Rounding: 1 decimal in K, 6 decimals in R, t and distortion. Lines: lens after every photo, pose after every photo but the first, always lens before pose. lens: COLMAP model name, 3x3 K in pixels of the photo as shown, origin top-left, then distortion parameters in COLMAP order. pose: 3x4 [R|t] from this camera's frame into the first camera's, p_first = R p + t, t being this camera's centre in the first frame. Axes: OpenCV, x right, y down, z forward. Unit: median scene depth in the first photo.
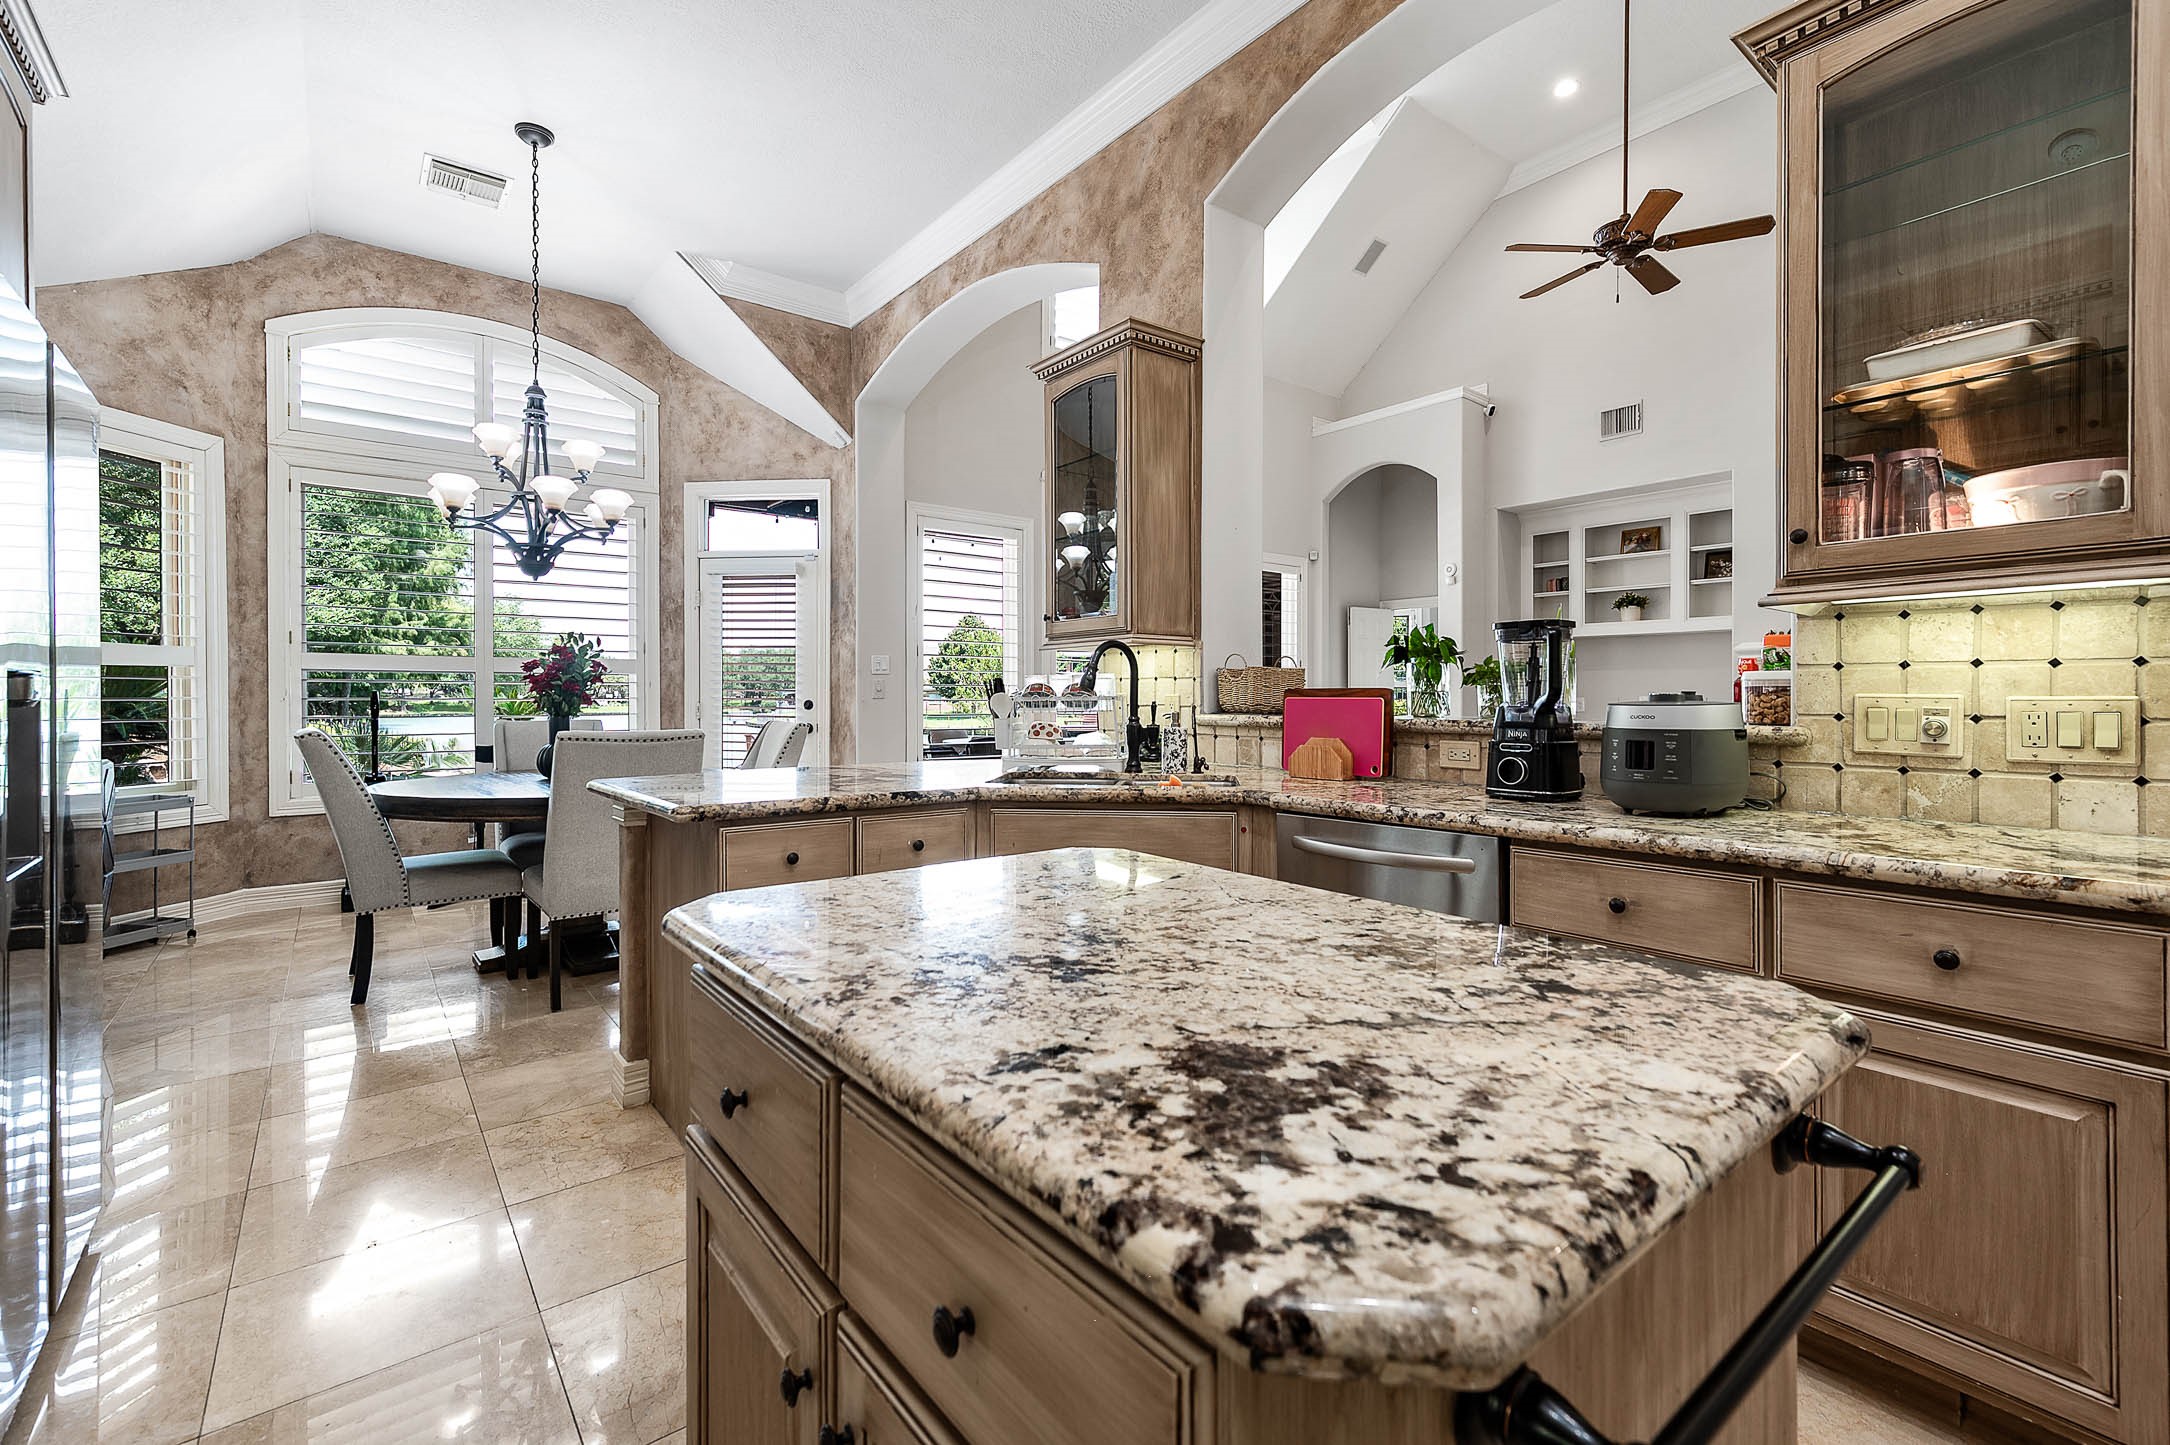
lens RADIAL K [[931.2, 0, 1090.9], [0, 931.2, 709.2], [0, 0, 1]] dist [0.001462, 0.000591]
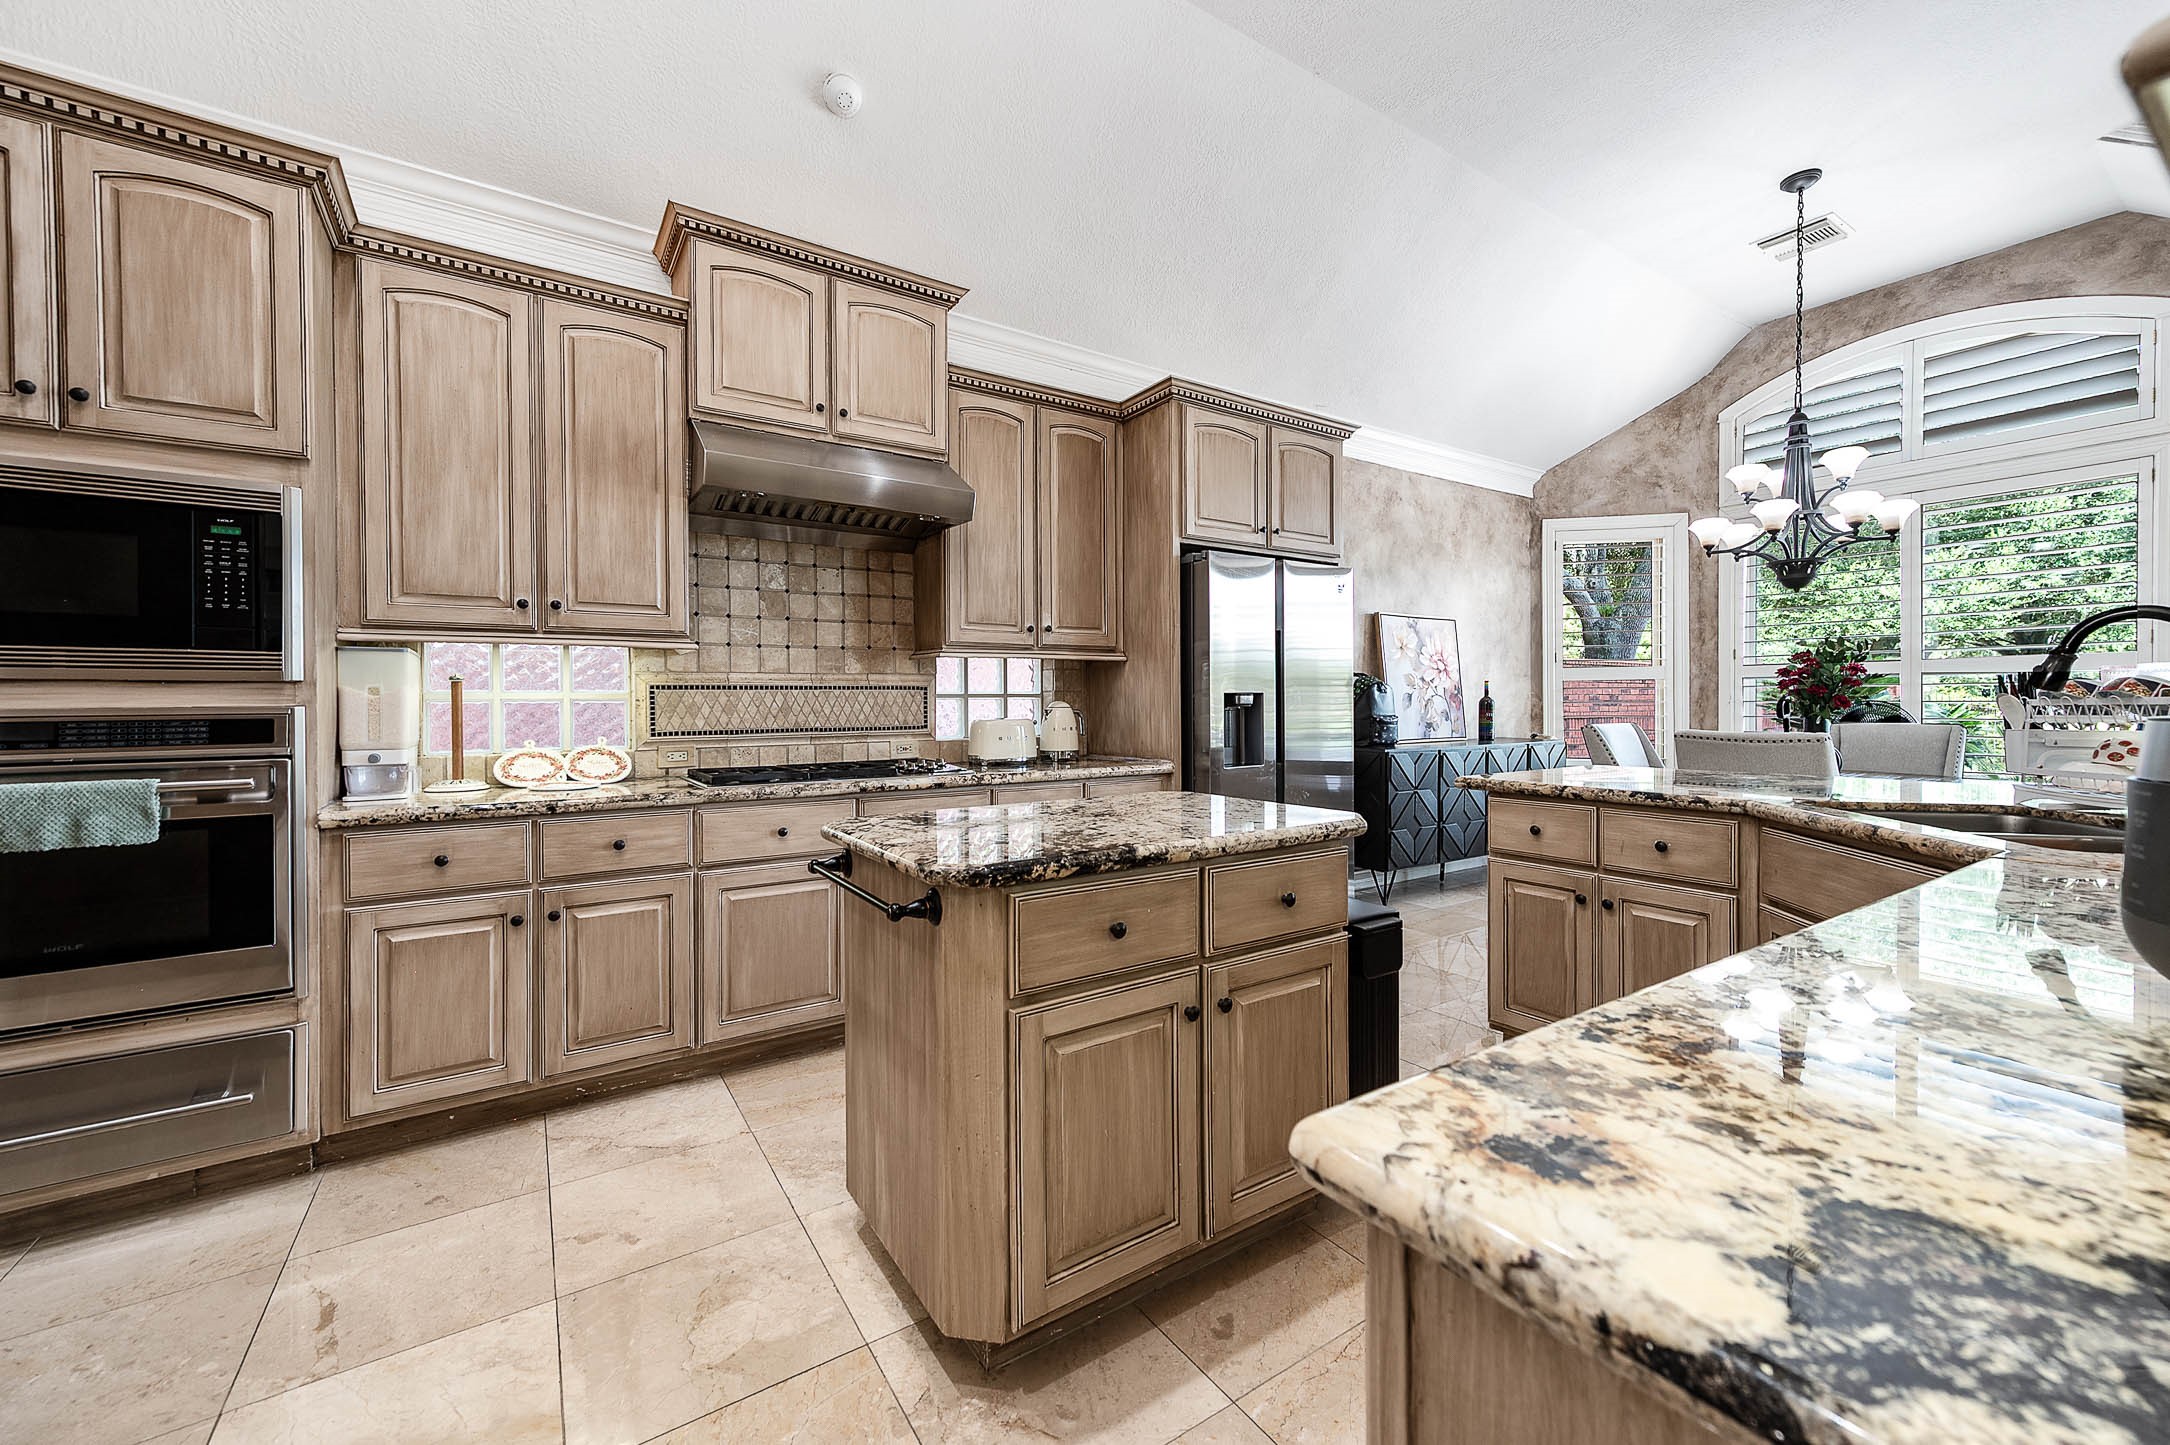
lens RADIAL K [[857.6, 0, 1092.9], [0, 857.6, 709.3], [0, 0, 1]] dist [0.008733, 0.001575]
pose [[-0.088426, 0.006722, -0.996060, 0.420271], [-0.006989, 0.999948, 0.007369, -0.003747], [0.996058, 0.007613, -0.088374, 0.240032]]
